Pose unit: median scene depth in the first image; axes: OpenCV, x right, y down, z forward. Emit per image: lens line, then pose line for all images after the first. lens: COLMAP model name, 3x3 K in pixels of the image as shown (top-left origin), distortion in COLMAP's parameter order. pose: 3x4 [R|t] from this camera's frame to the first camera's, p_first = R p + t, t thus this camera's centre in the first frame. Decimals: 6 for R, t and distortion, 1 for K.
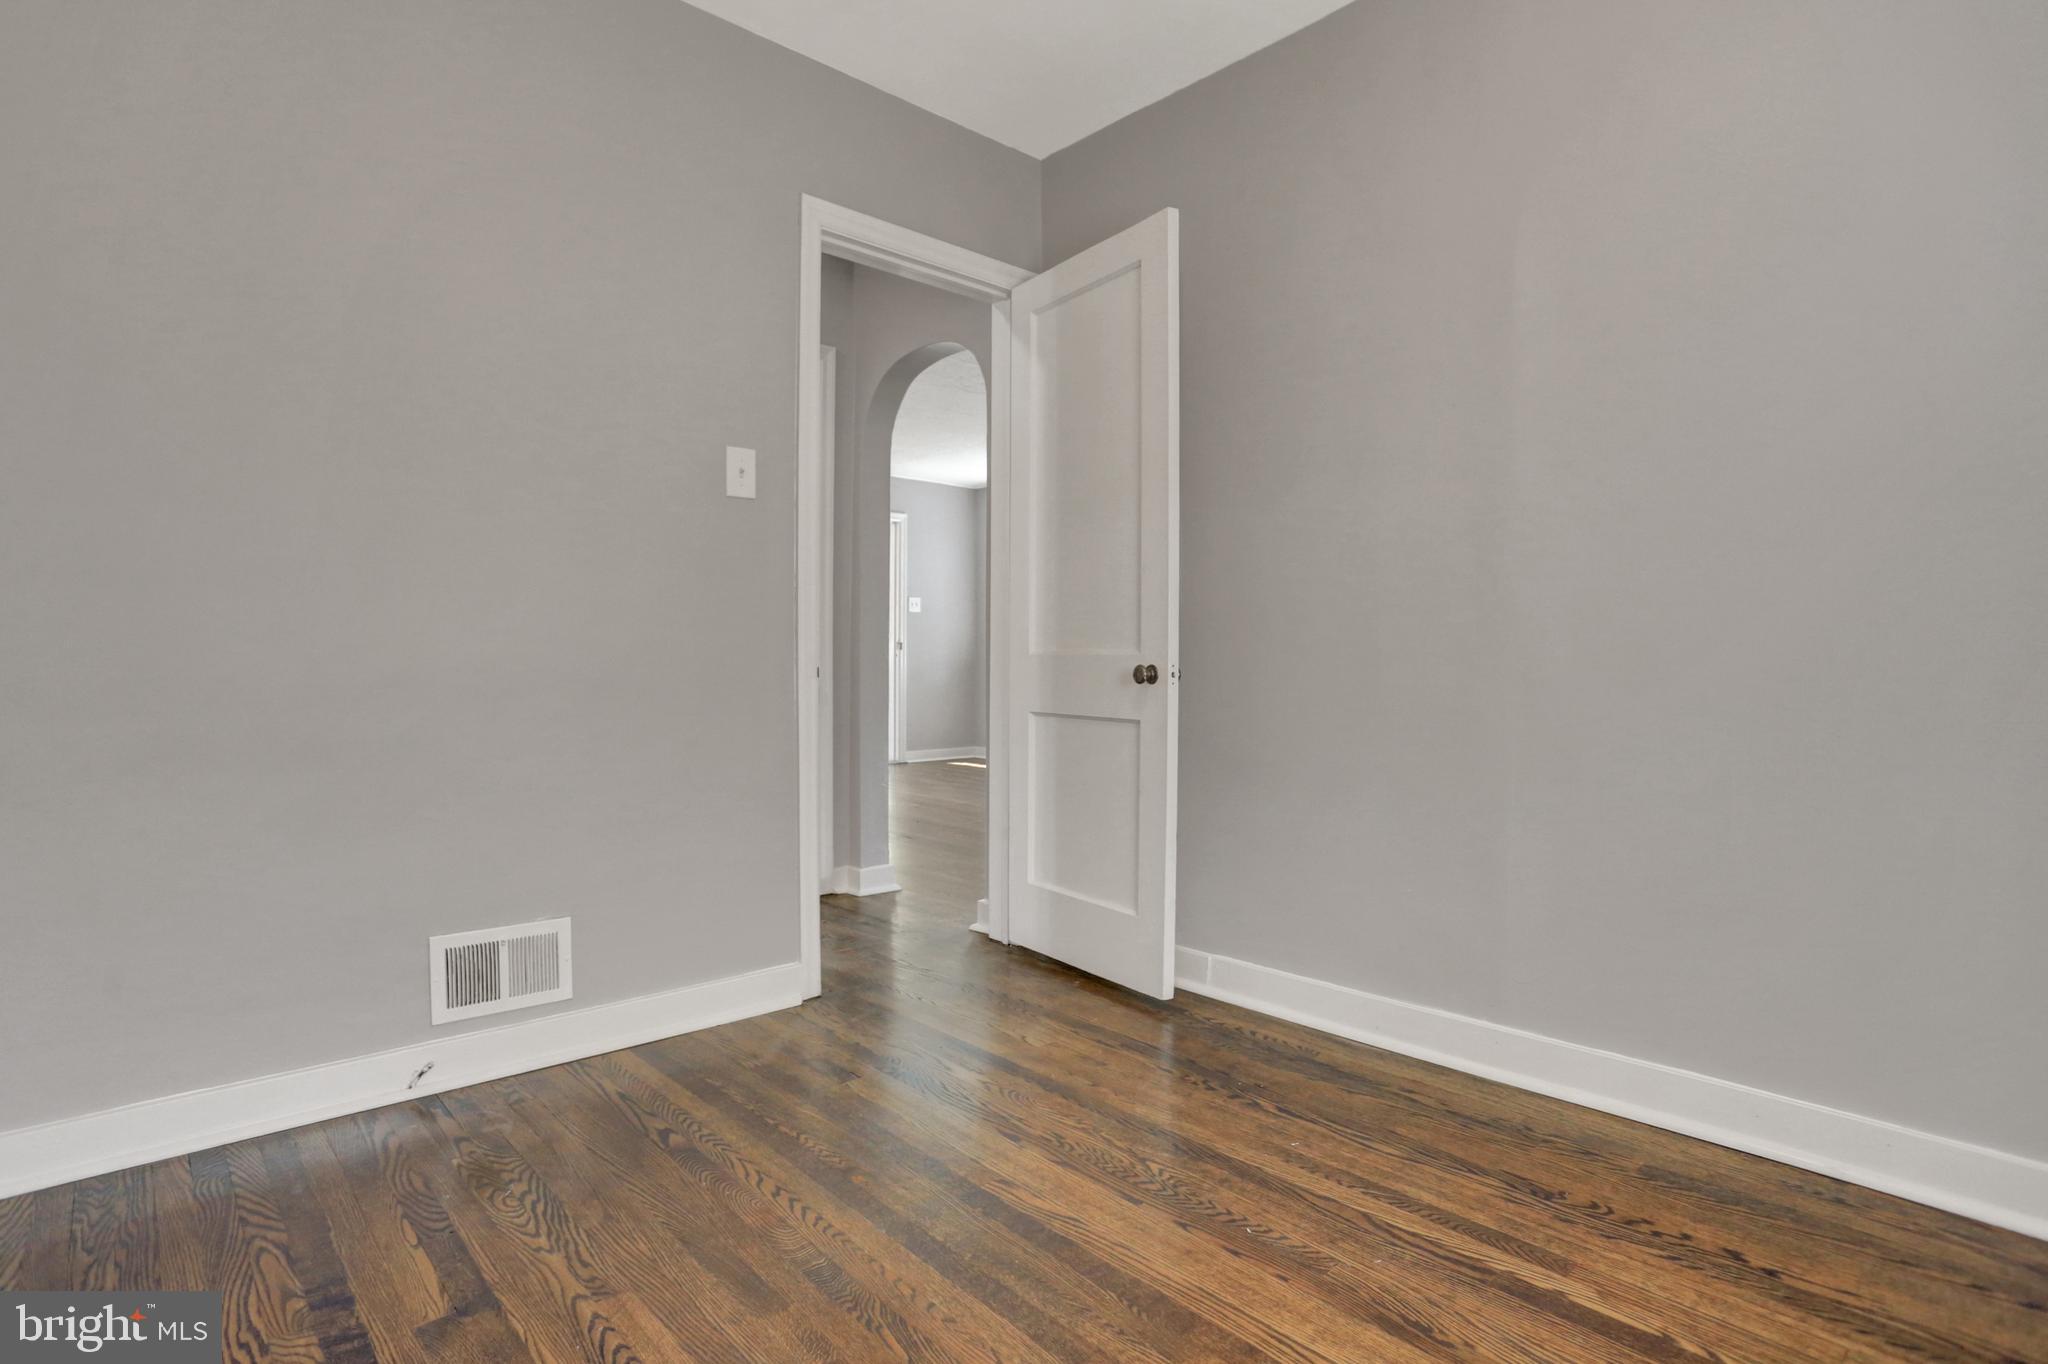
lens RADIAL K [[1017.5, 0, 1025.5], [0, 1017.5, 702.6], [0, 0, 1]] dist [-0.074801, 0.031735]
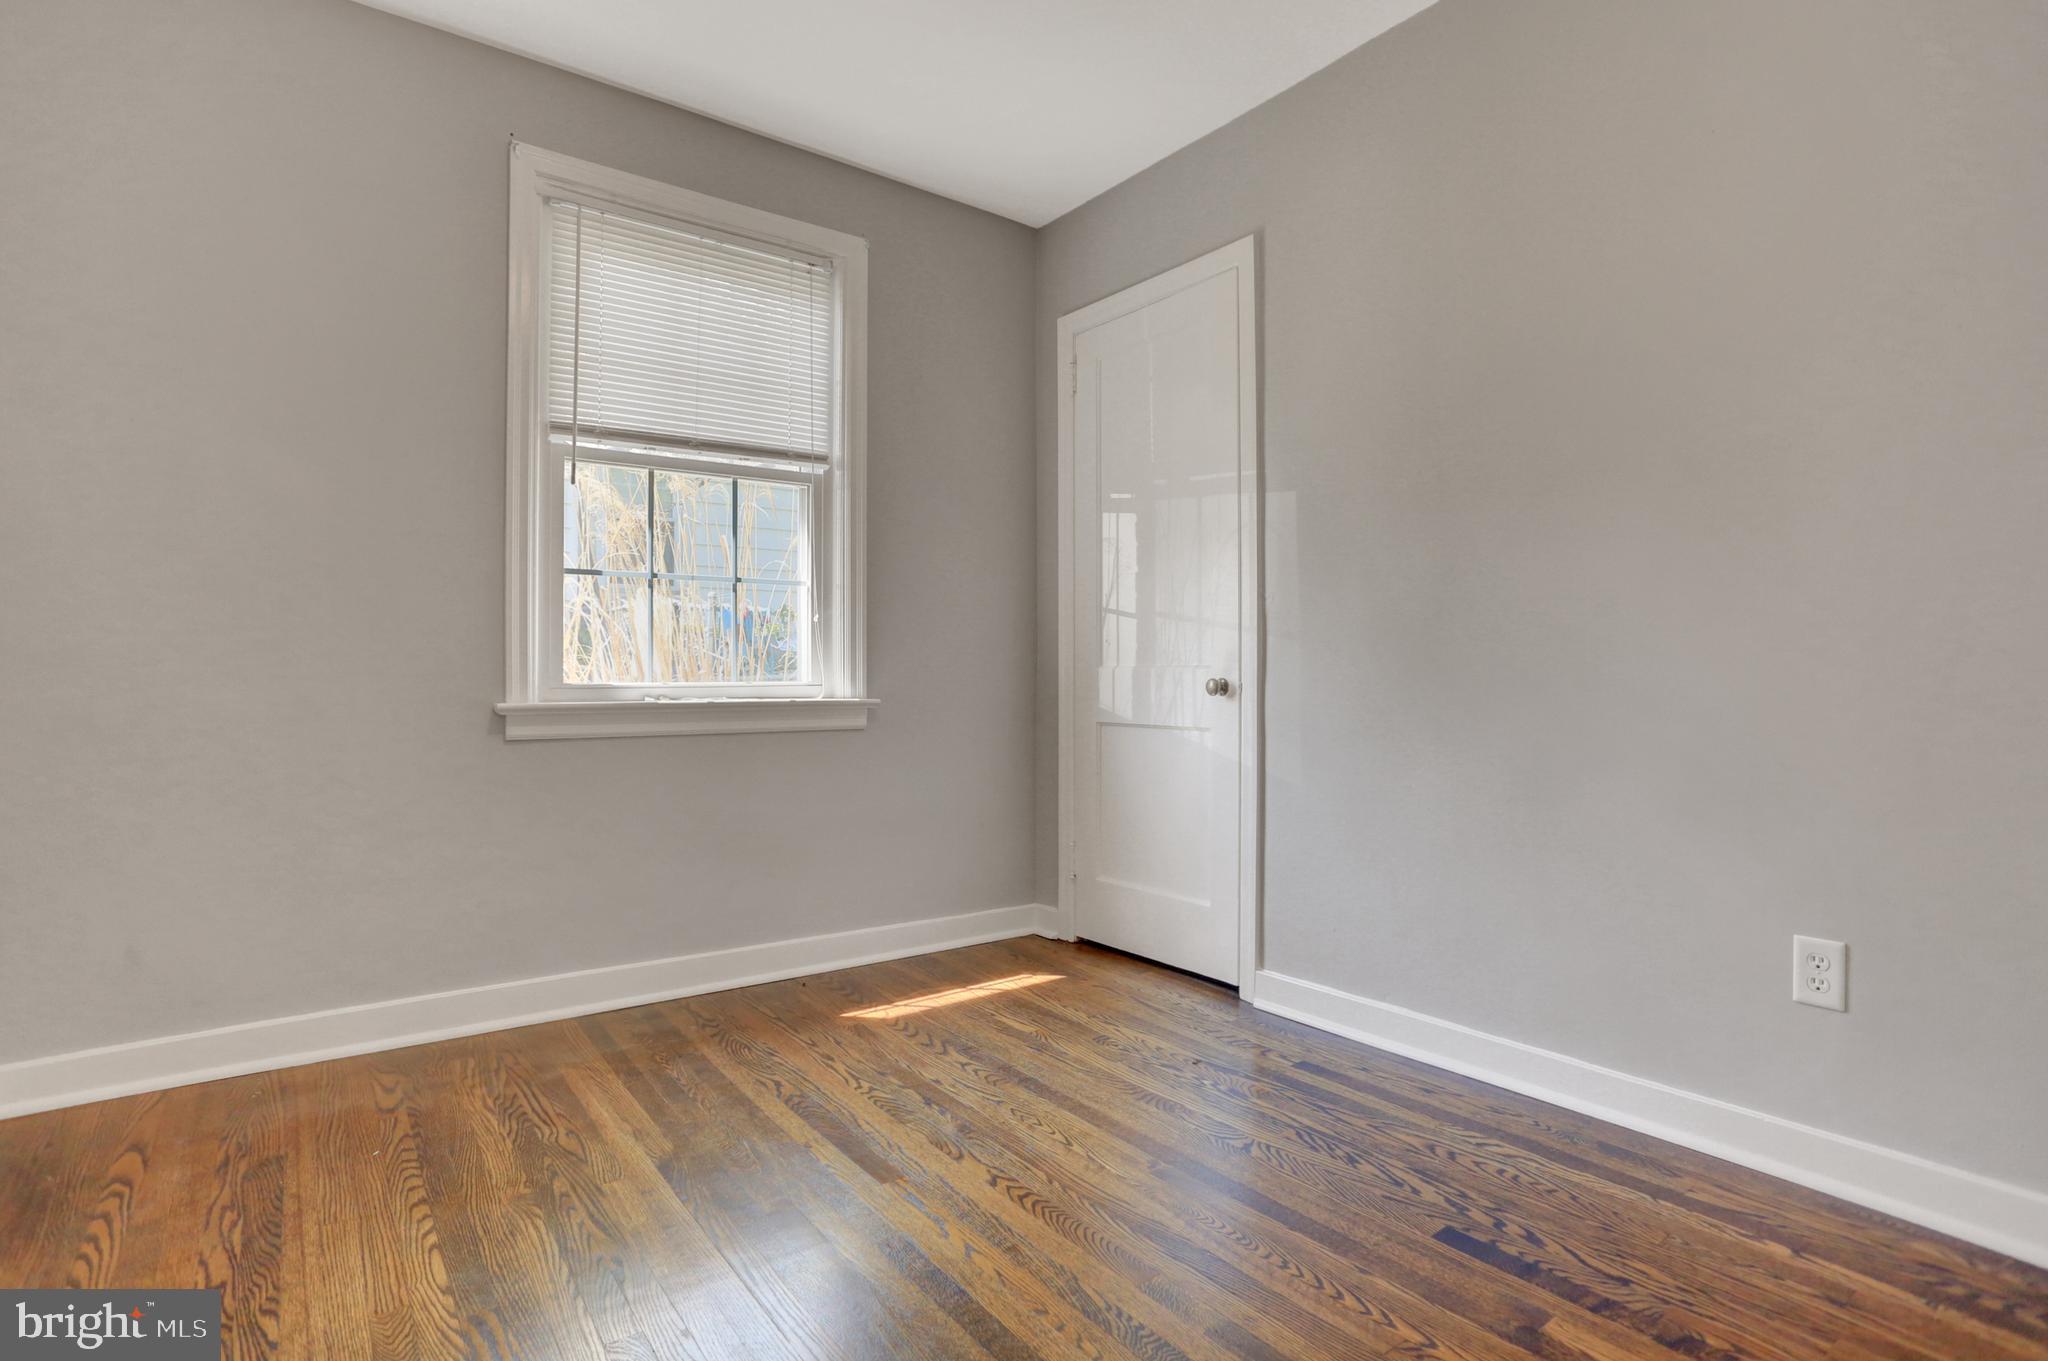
lens RADIAL K [[1005.4, 0, 1022.6], [0, 1005.4, 682.1], [0, 0, 1]] dist [-0.074295, 0.032217]
pose [[-0.995979, -0.012034, 0.088770, -0.112719], [-0.008847, 0.999305, 0.036209, -0.055397], [-0.089144, 0.035278, -0.995394, 1.608746]]
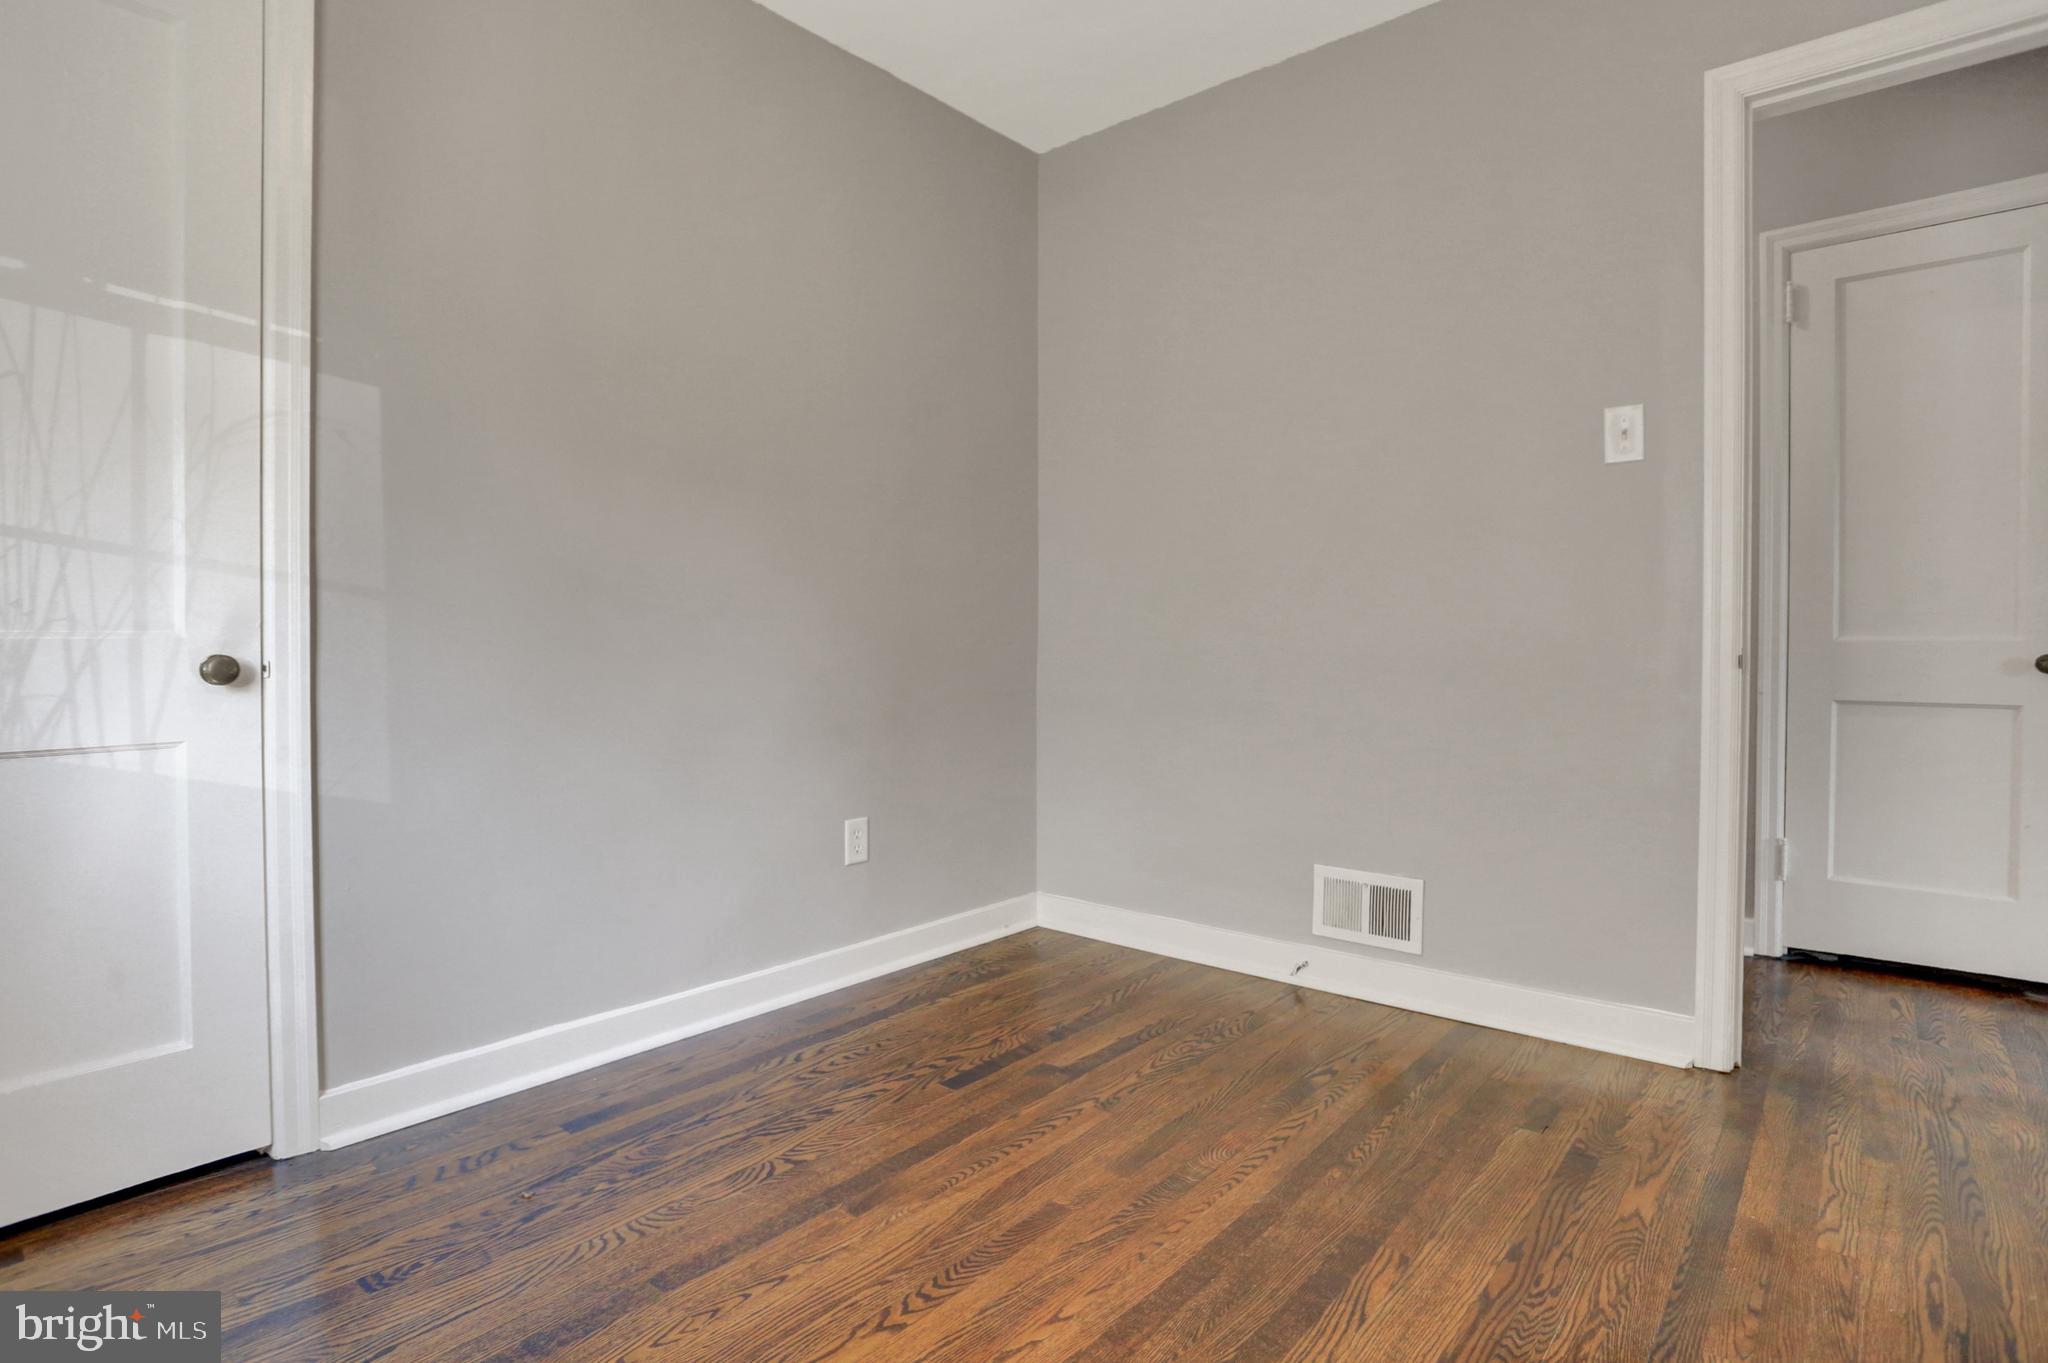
lens RADIAL K [[1022.5, 0, 1035.0], [0, 1022.5, 667.8], [0, 0, 1]] dist [-0.050344, 0.021563]
pose [[0.129607, 0.018331, -0.991396, 0.805191], [-0.030795, 0.999421, 0.014454, -0.030877], [0.991087, 0.028657, 0.130097, 0.581702]]
